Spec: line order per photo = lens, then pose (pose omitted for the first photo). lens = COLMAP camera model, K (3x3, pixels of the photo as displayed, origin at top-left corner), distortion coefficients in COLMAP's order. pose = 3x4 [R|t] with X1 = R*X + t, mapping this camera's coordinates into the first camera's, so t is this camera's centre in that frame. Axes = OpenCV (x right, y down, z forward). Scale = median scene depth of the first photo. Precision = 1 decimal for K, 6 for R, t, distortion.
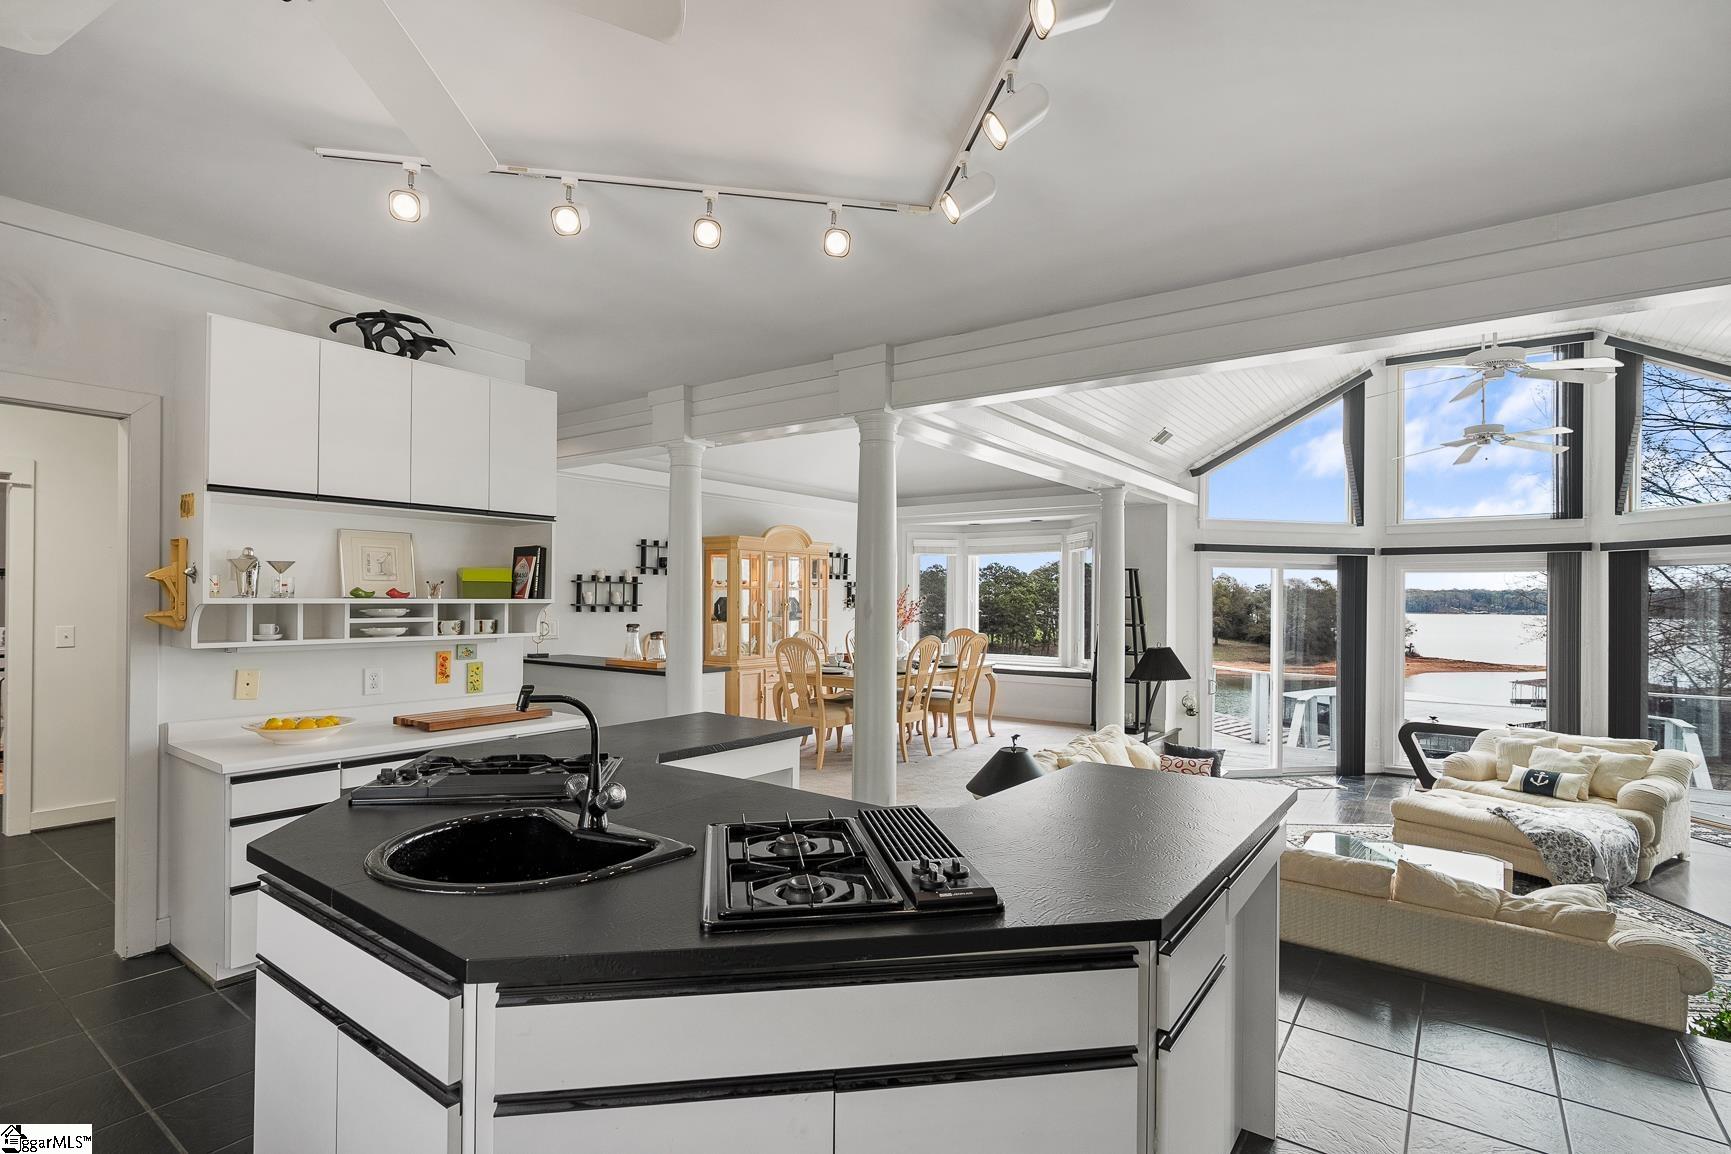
lens RADIAL K [[798.8, 0, 868.3], [0, 798.8, 598.8], [0, 0, 1]] dist [-0.002260, -0.000250]
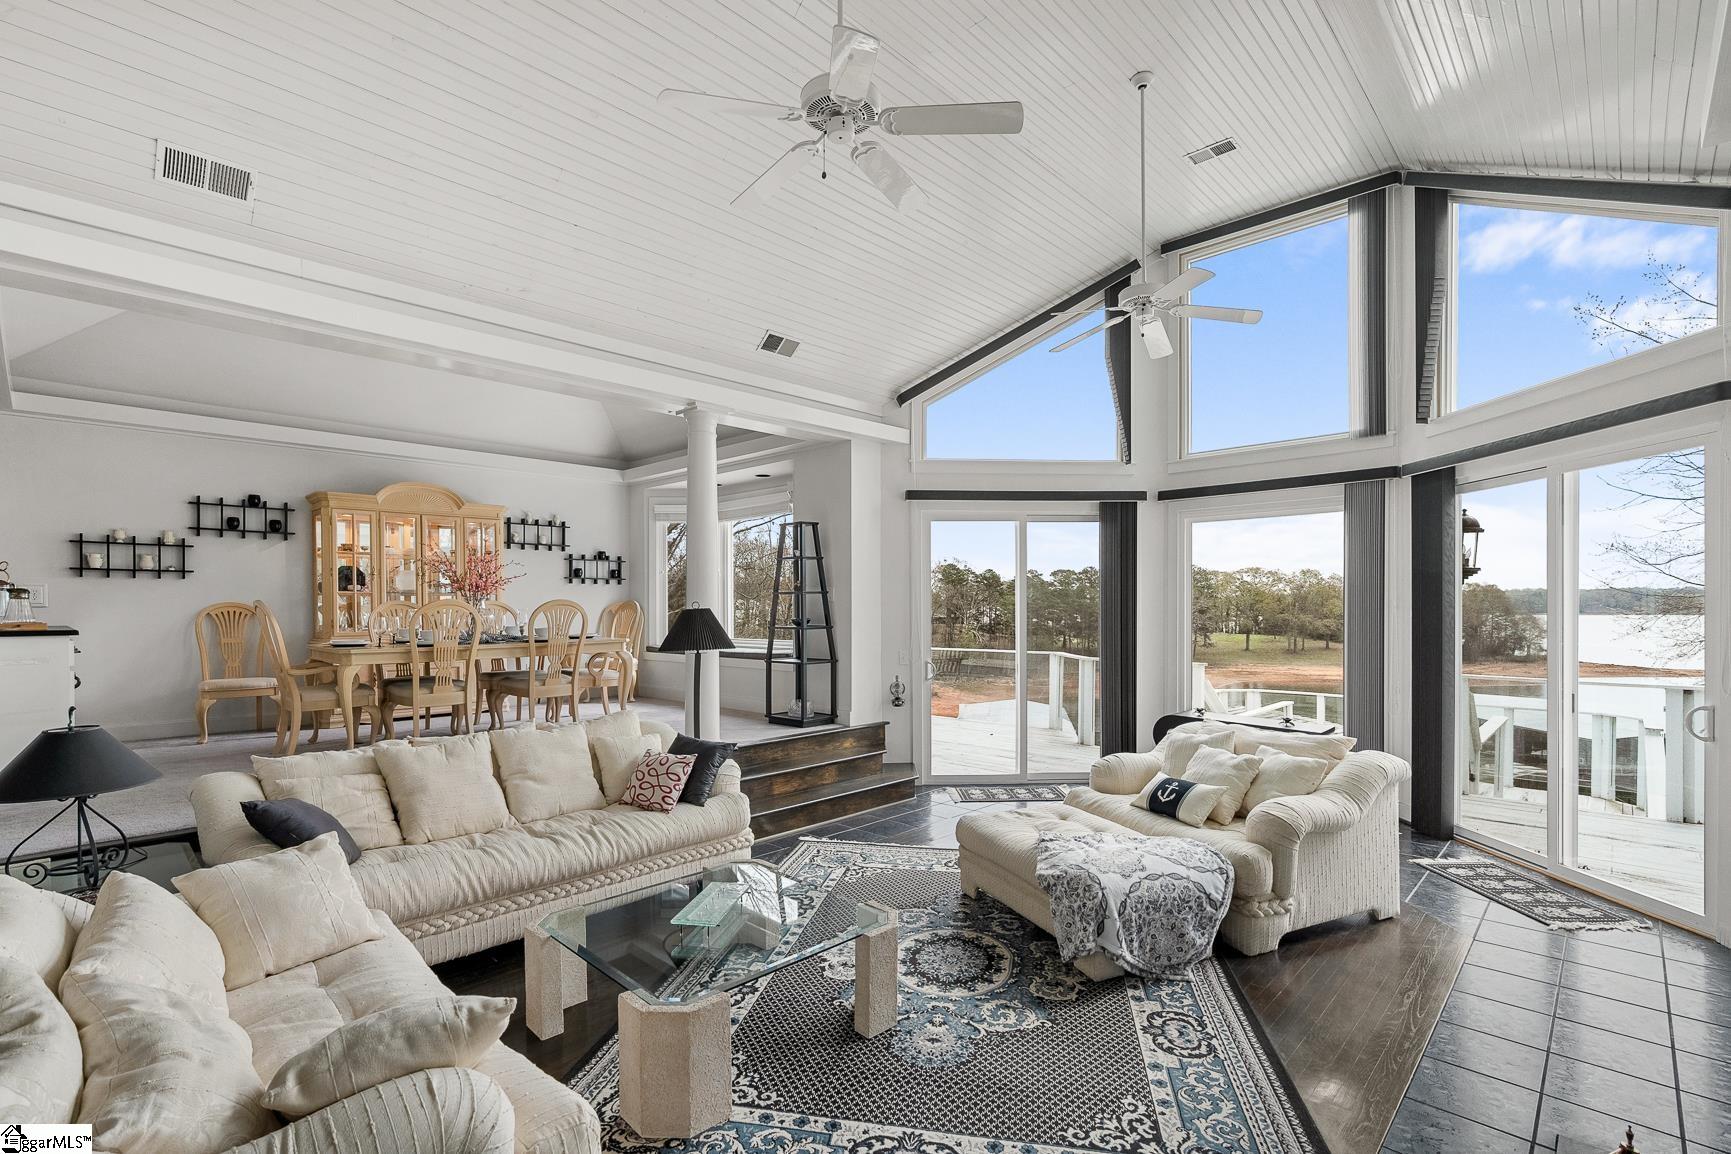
lens RADIAL K [[798.8, 0, 868.3], [0, 798.8, 598.8], [0, 0, 1]] dist [-0.002260, -0.000250]
pose [[0.992237, -0.011798, -0.123801, 0.530396], [0.010768, 0.999902, -0.008982, 0.051319], [0.123895, 0.007579, 0.992266, 0.232188]]
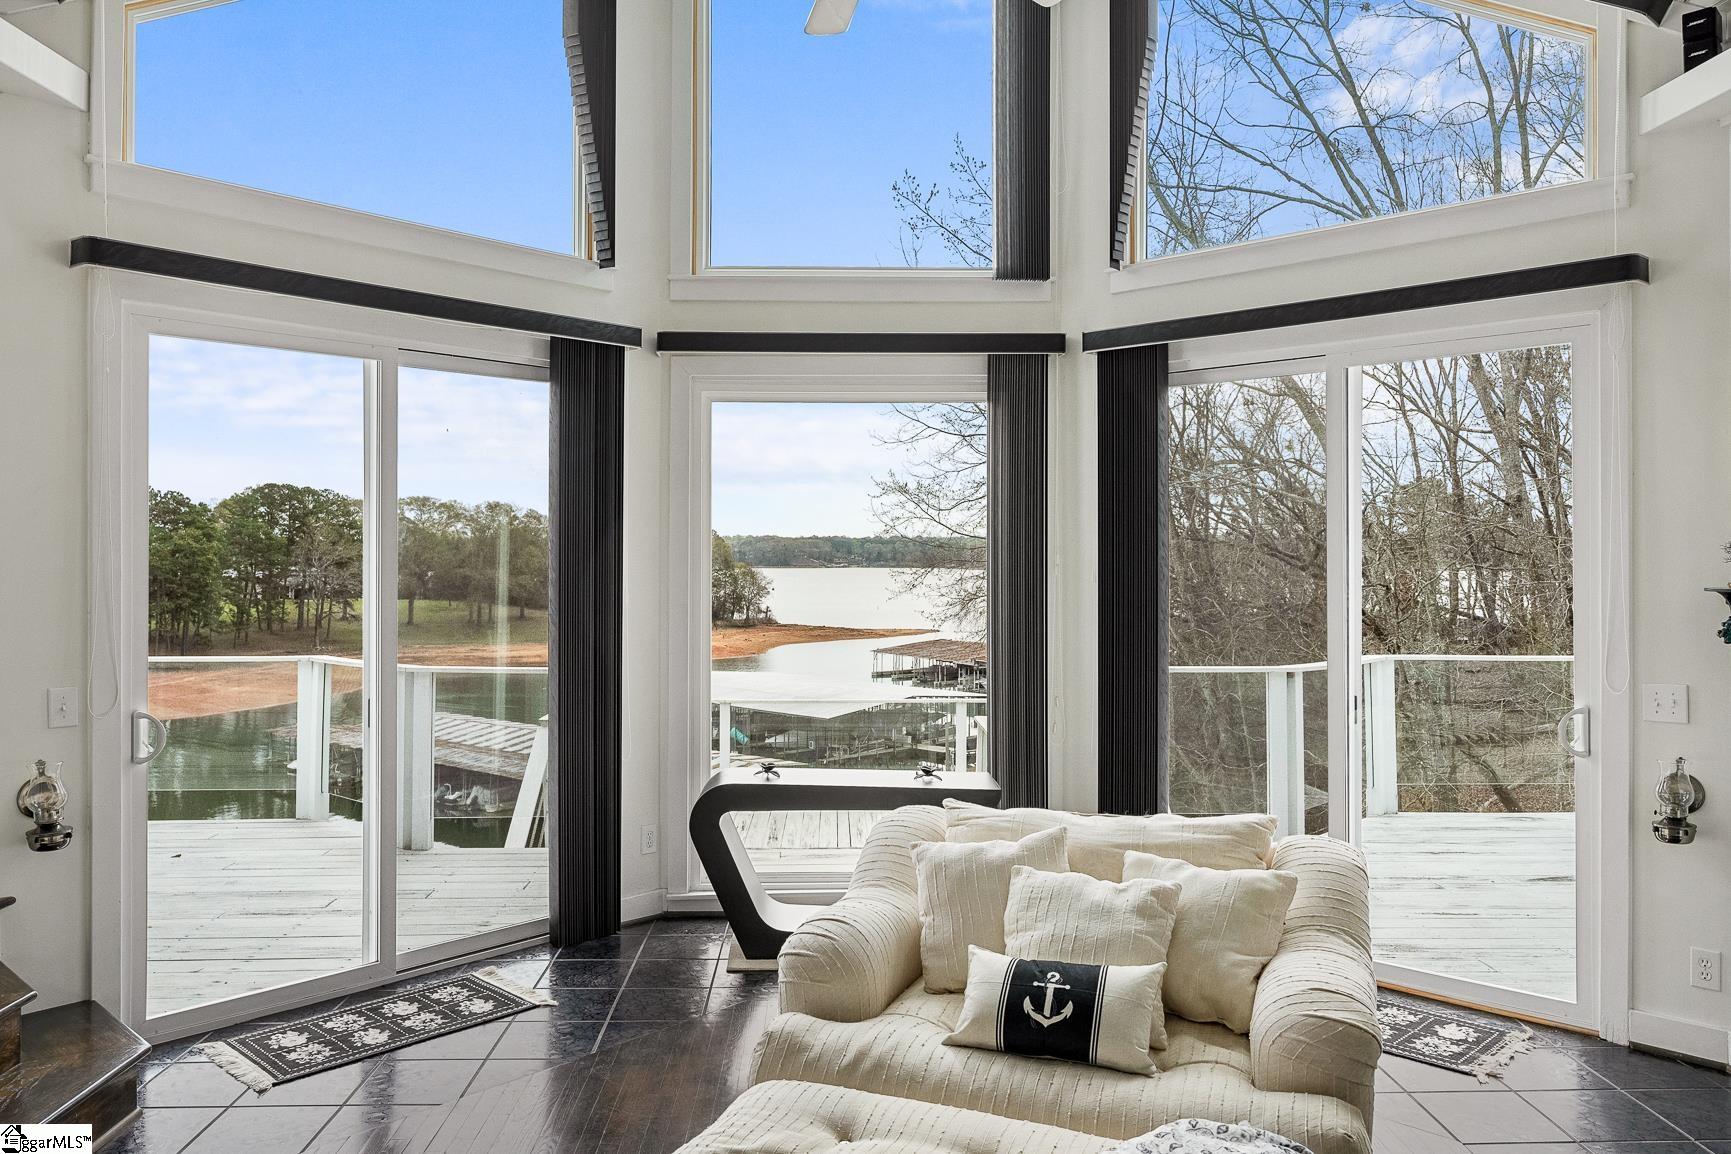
lens RADIAL K [[1267.2, 0, 866.1], [0, 1267.2, 541.5], [0, 0, 1]] dist [0.001898, -0.000433]
pose [[0.780957, 0.000363, 0.624585, 0.393427], [0.003537, 0.999981, -0.005005, 0.047488], [-0.624575, 0.006118, 0.780941, 0.533353]]
